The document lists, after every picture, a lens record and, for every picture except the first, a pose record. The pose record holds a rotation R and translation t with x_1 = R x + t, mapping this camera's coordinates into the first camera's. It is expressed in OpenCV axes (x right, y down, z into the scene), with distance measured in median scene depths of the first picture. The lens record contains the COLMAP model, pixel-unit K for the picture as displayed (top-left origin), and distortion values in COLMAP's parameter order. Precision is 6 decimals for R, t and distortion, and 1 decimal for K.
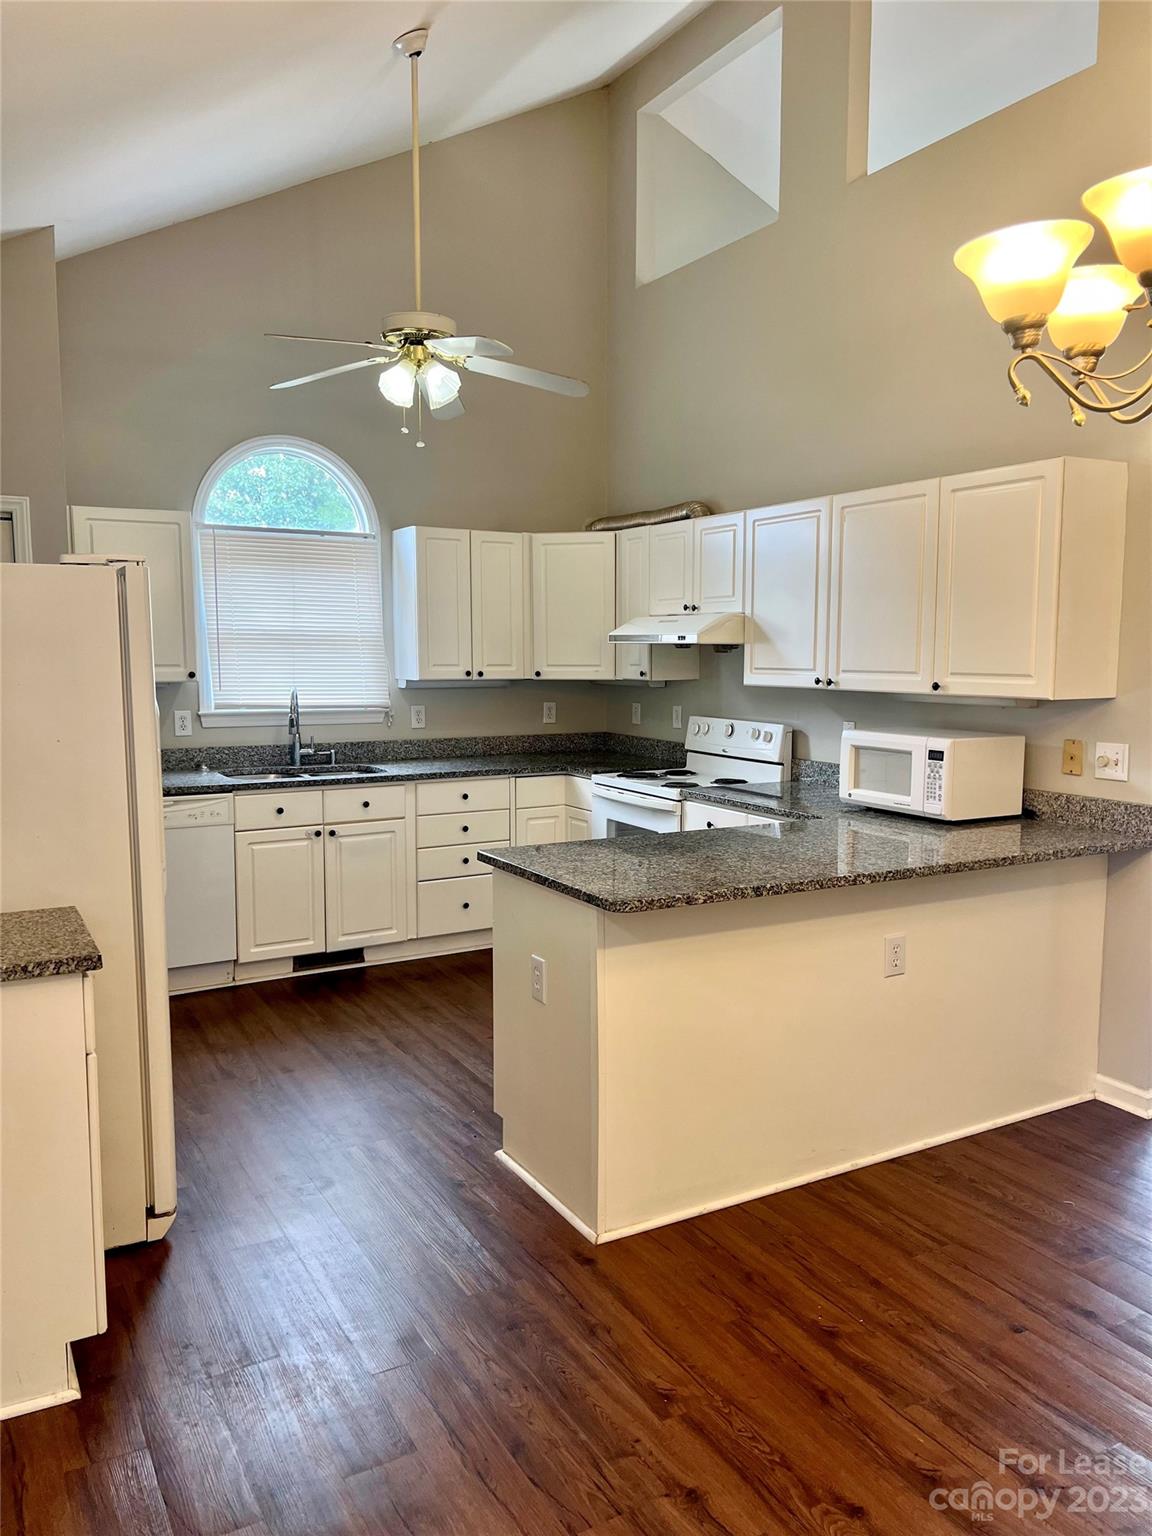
lens RADIAL K [[1162.6, 0, 581.4], [0, 1162.6, 767.3], [0, 0, 1]] dist [0.061725, -0.051263]
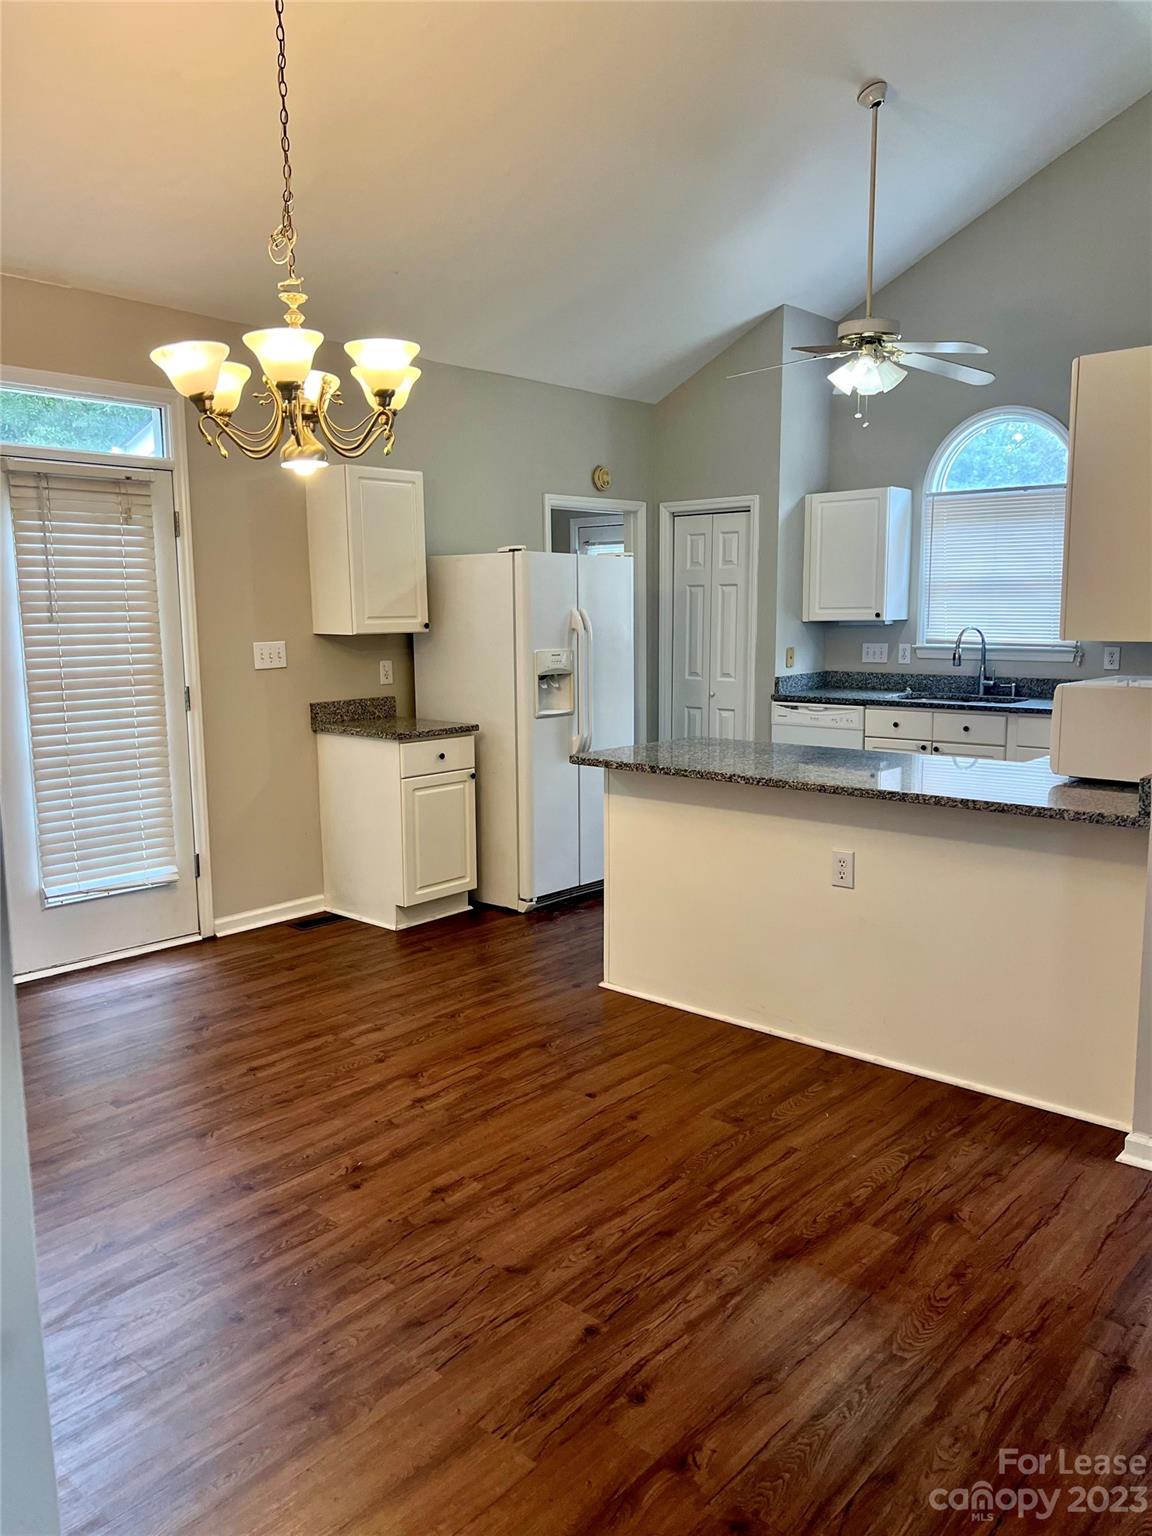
lens RADIAL K [[1162.6, 0, 583.6], [0, 1162.6, 770.9], [0, 0, 1]] dist [0.061725, -0.051263]
pose [[0.328391, 0.131002, -0.935413, 0.817100], [-0.090480, 0.990144, 0.106903, -0.017088], [0.940198, 0.049531, 0.337008, 0.272554]]
